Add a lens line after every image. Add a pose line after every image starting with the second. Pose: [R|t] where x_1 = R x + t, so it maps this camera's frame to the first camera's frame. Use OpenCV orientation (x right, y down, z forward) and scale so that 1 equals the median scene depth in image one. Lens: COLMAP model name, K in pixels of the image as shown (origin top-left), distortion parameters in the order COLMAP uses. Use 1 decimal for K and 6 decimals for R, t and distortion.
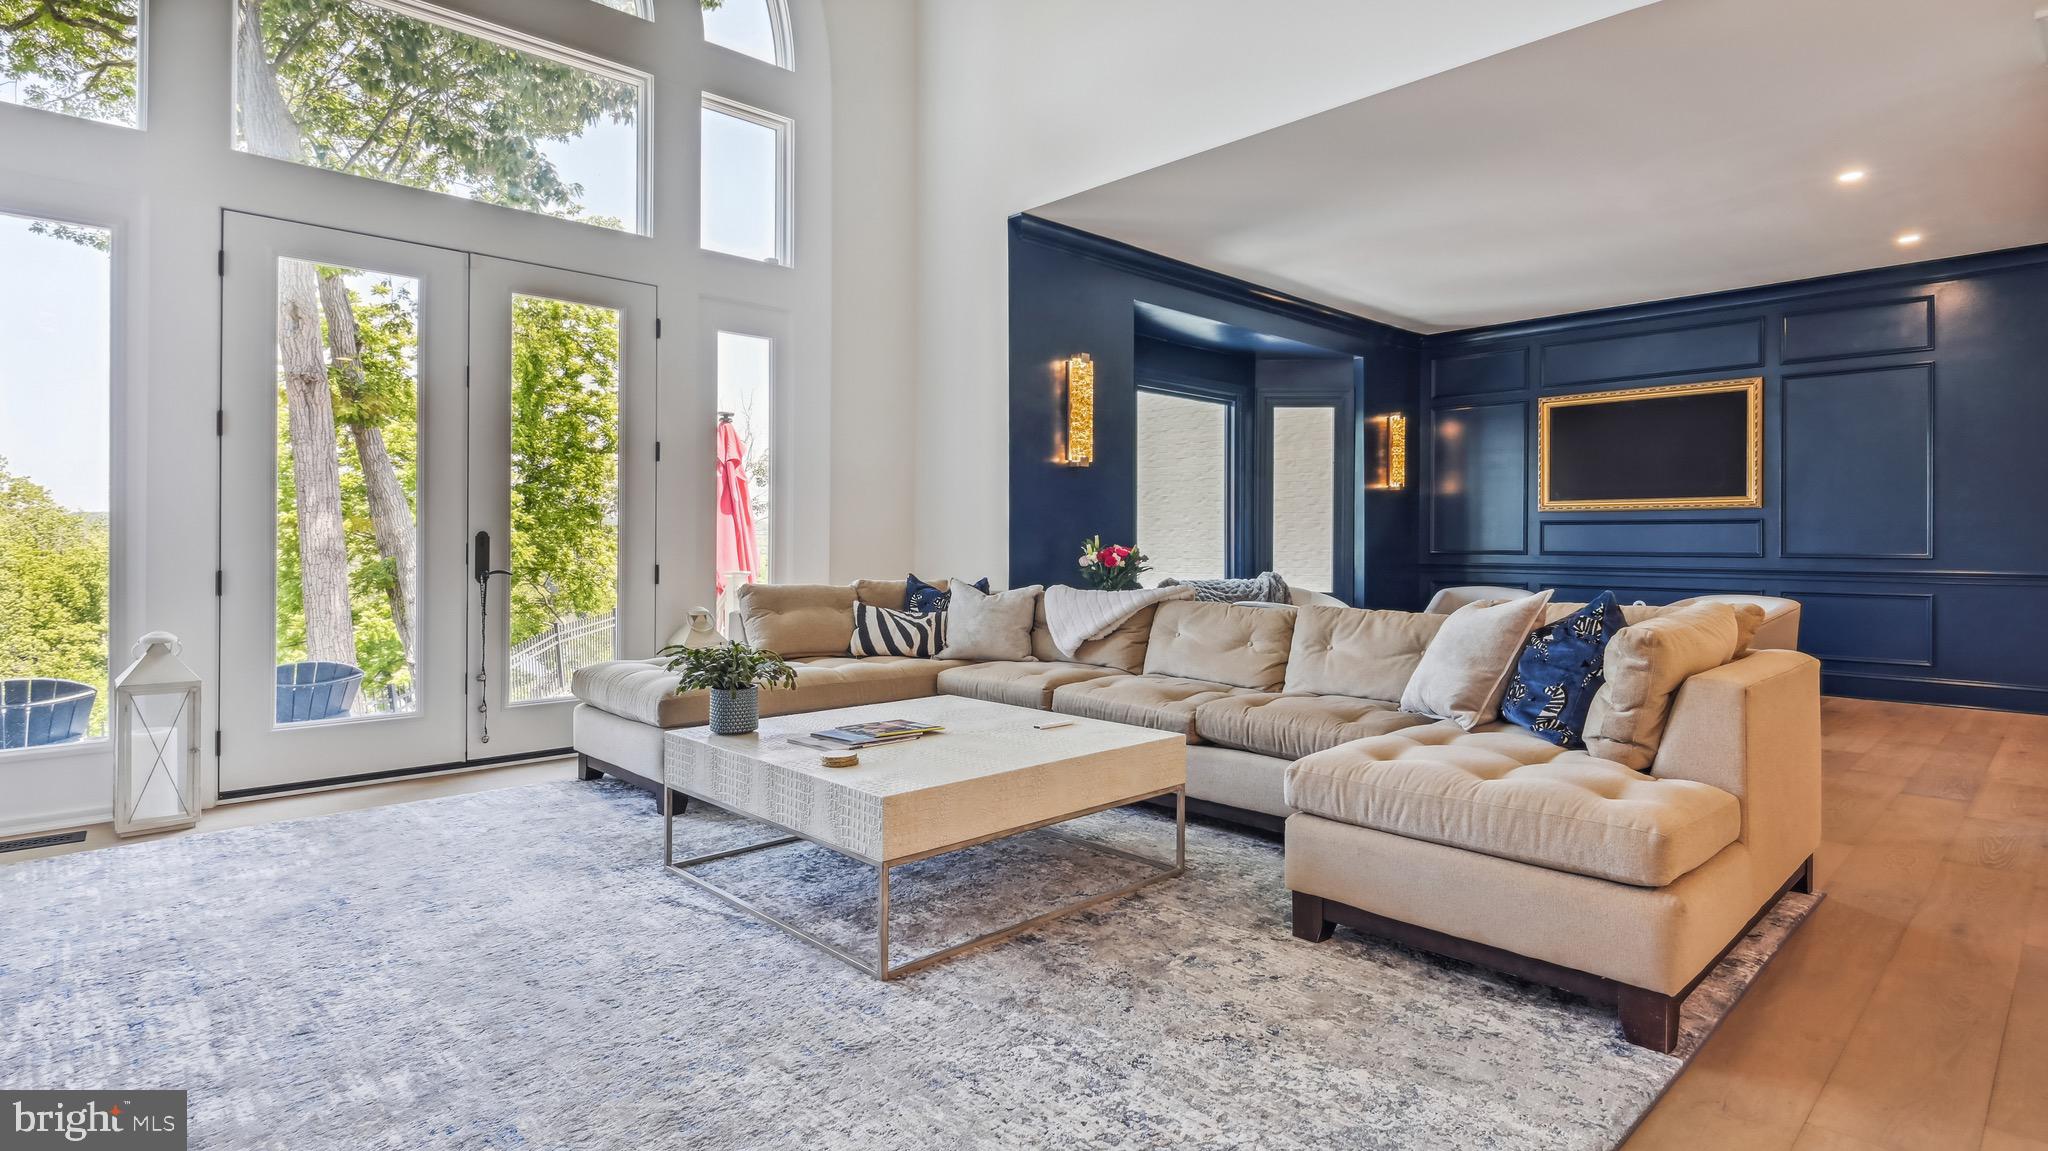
lens RADIAL K [[1047.2, 0, 1029.1], [0, 1047.2, 547.9], [0, 0, 1]] dist [-0.000407, 0.000828]
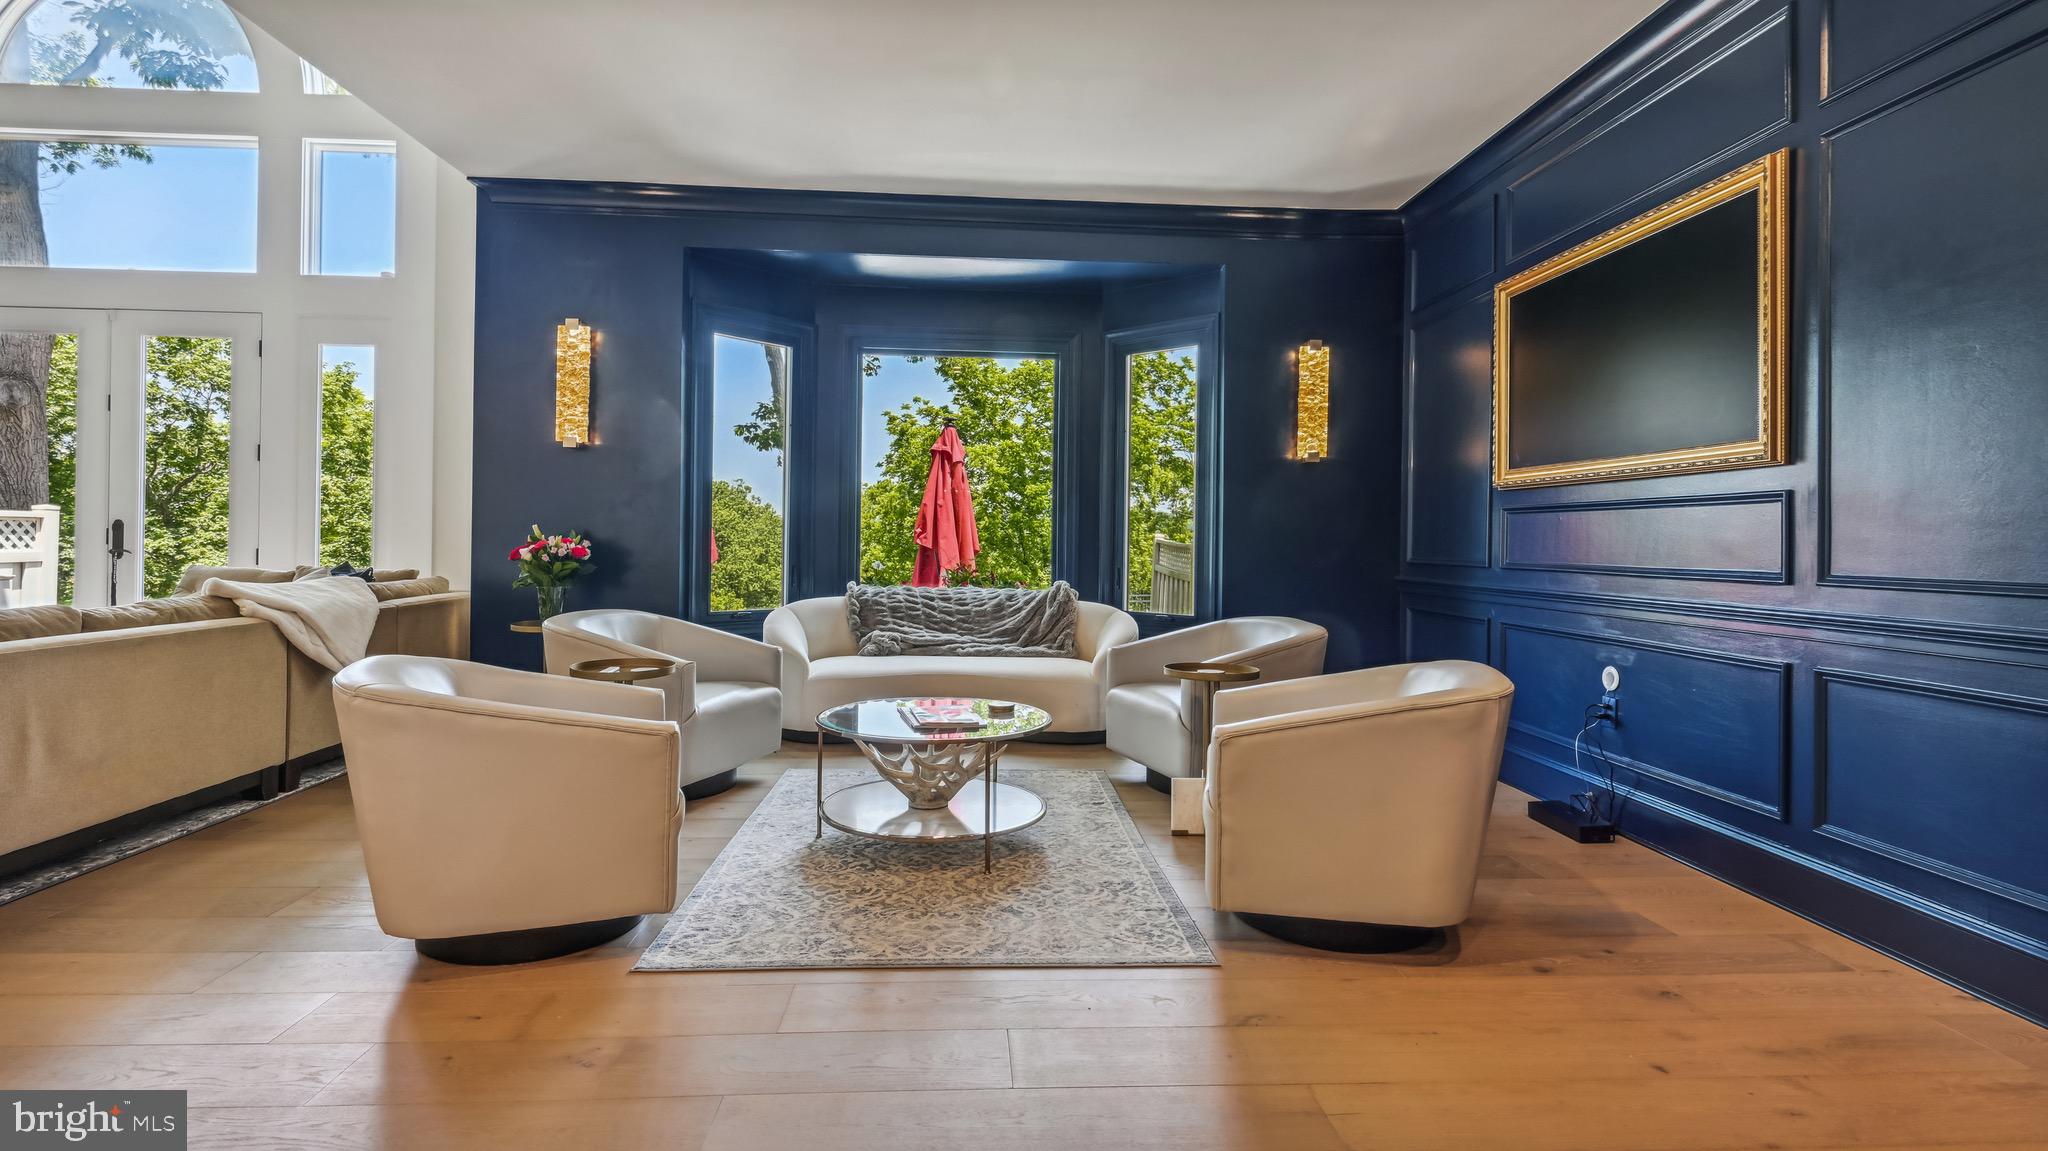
lens RADIAL K [[974.8, 0, 1027.1], [0, 974.8, 540.4], [0, 0, 1]] dist [0.001228, -0.000345]
pose [[0.758671, 0.010864, -0.651383, 0.700212], [-0.019488, 0.999792, -0.006023, -0.000181], [0.651182, 0.017263, 0.758725, 0.498167]]
